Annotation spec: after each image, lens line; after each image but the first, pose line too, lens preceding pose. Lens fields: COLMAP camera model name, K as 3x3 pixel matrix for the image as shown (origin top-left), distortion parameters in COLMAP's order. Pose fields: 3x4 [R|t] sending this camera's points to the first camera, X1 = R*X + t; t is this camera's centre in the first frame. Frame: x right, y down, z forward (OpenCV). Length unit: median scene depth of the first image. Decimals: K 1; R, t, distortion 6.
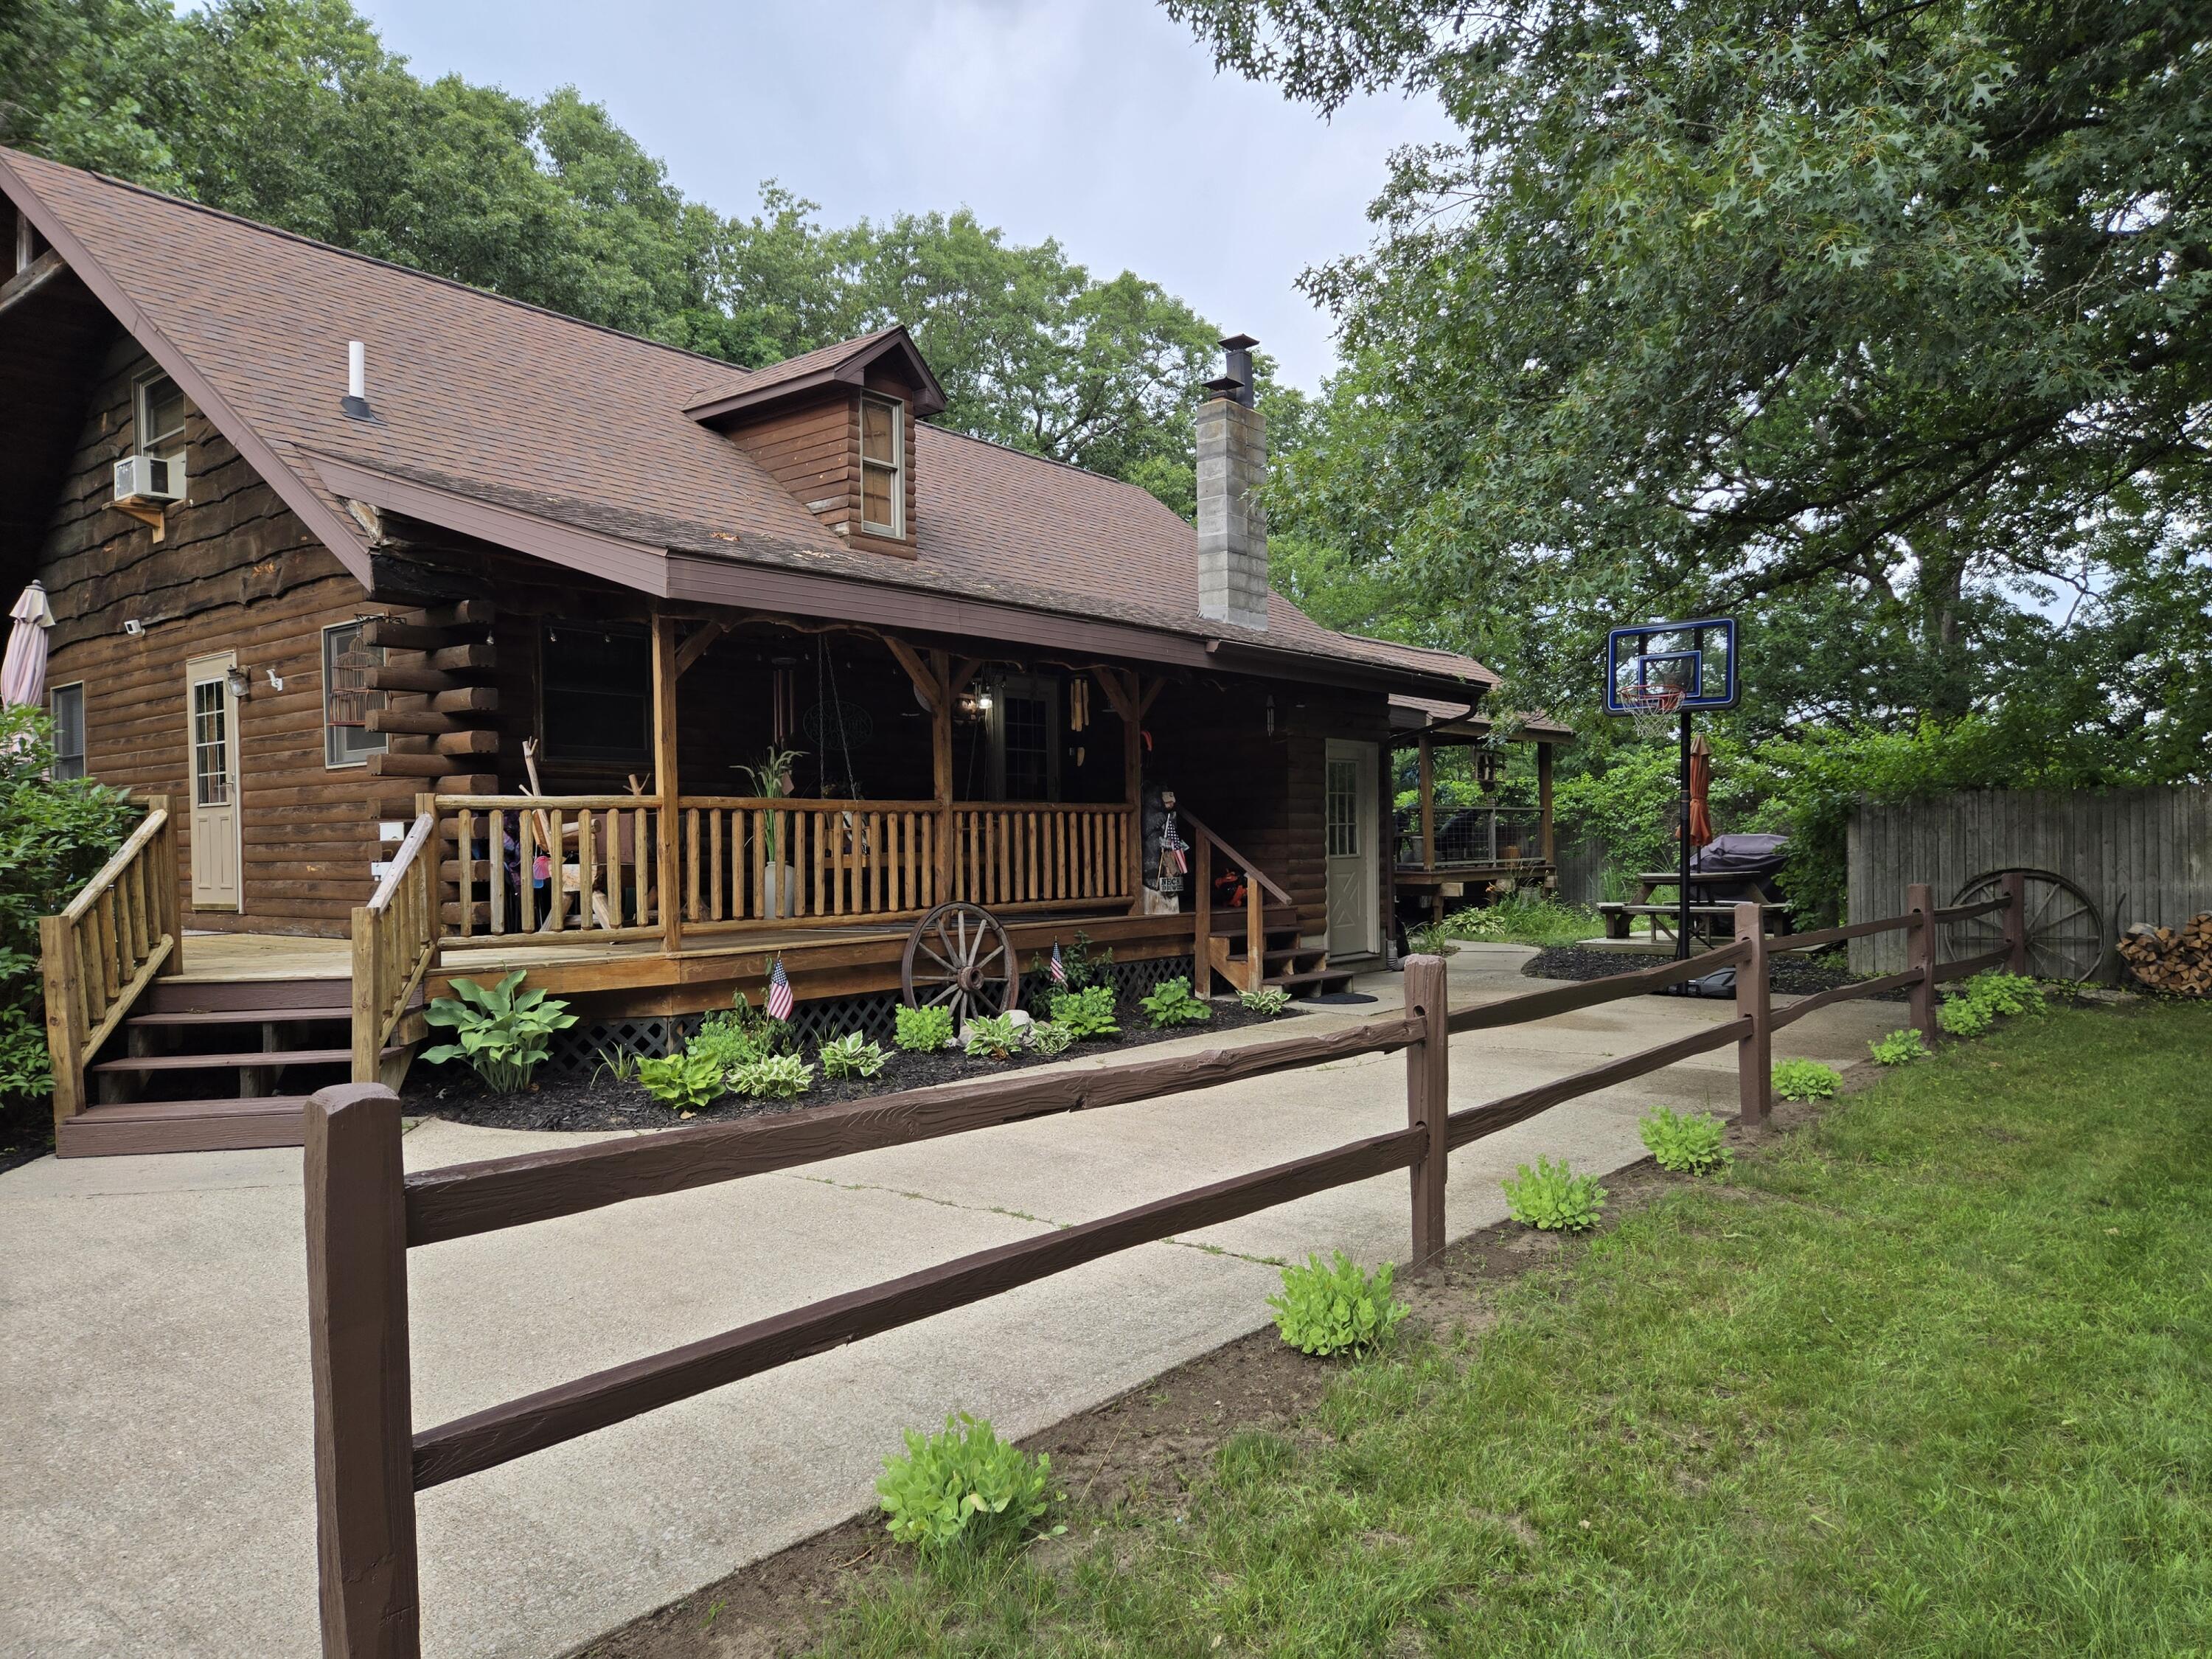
lens RADIAL K [[1439.1, 0, 1110.6], [0, 1439.1, 855.0], [0, 0, 1]] dist [0.091456, -0.088951]
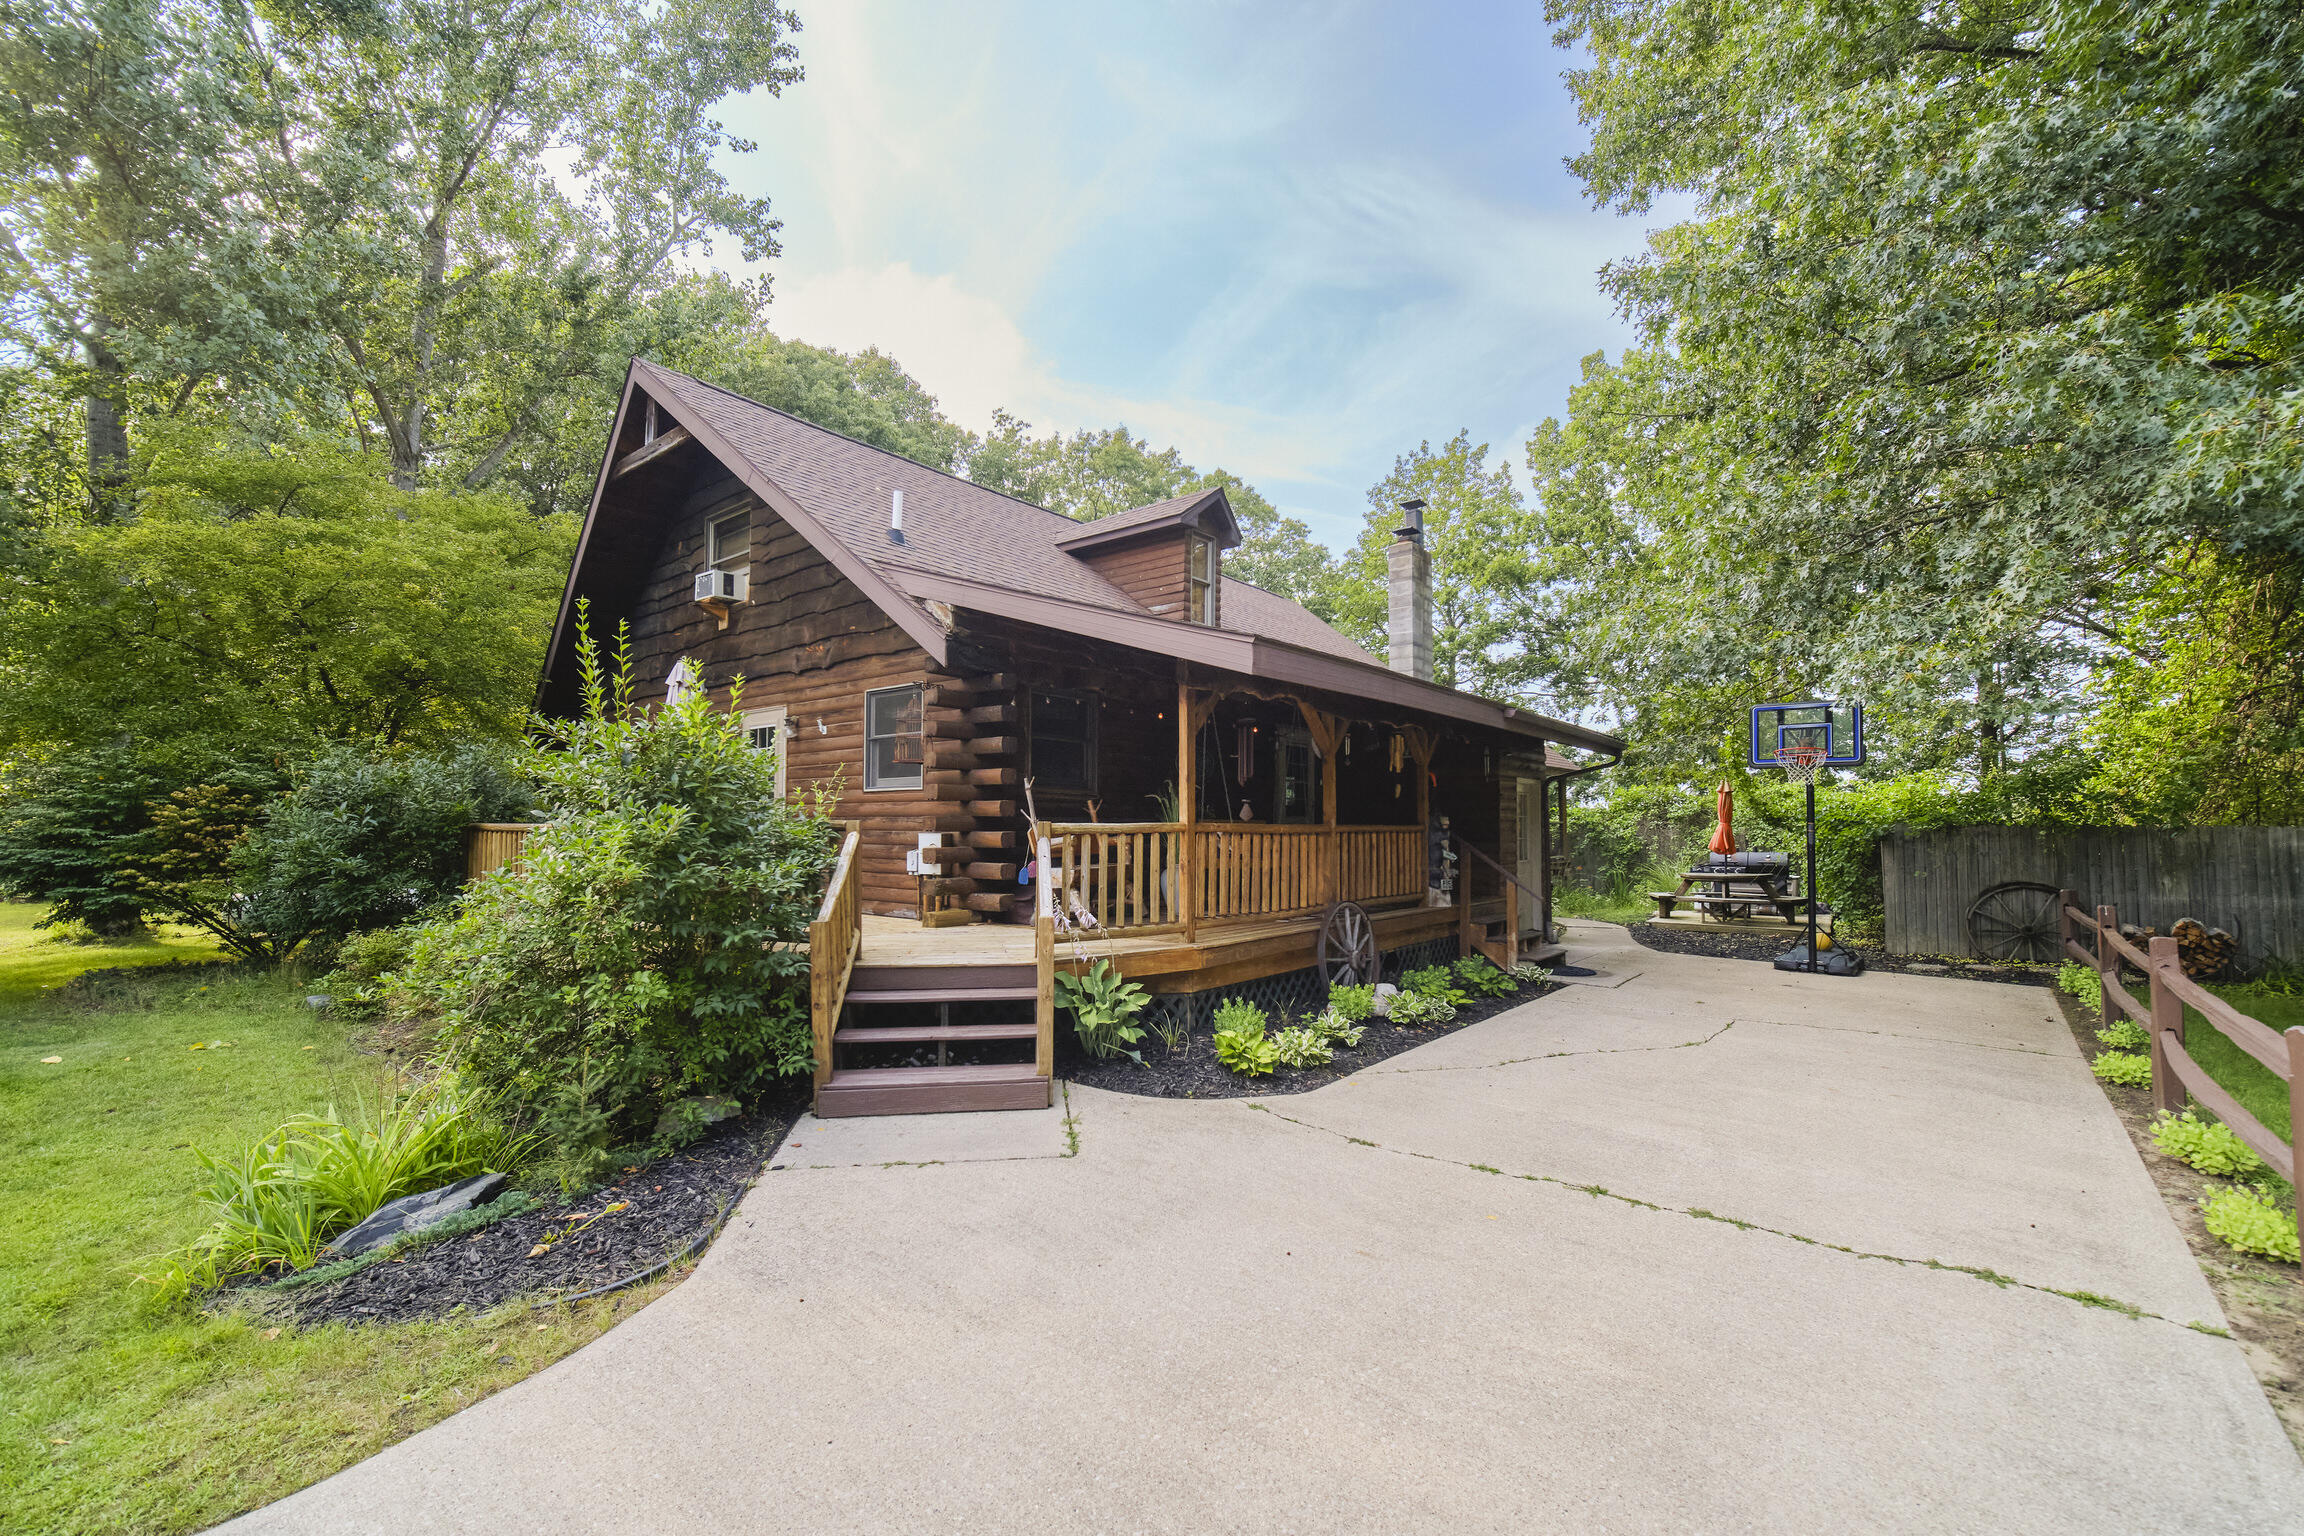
lens RADIAL K [[926.6, 0, 1146.2], [0, 926.6, 792.9], [0, 0, 1]] dist [-0.001076, -0.000313]
pose [[0.999716, 0.019303, -0.014007, -0.243981], [-0.019951, 0.998663, -0.047679, -0.019805], [0.013068, 0.047945, 0.998765, 0.119690]]
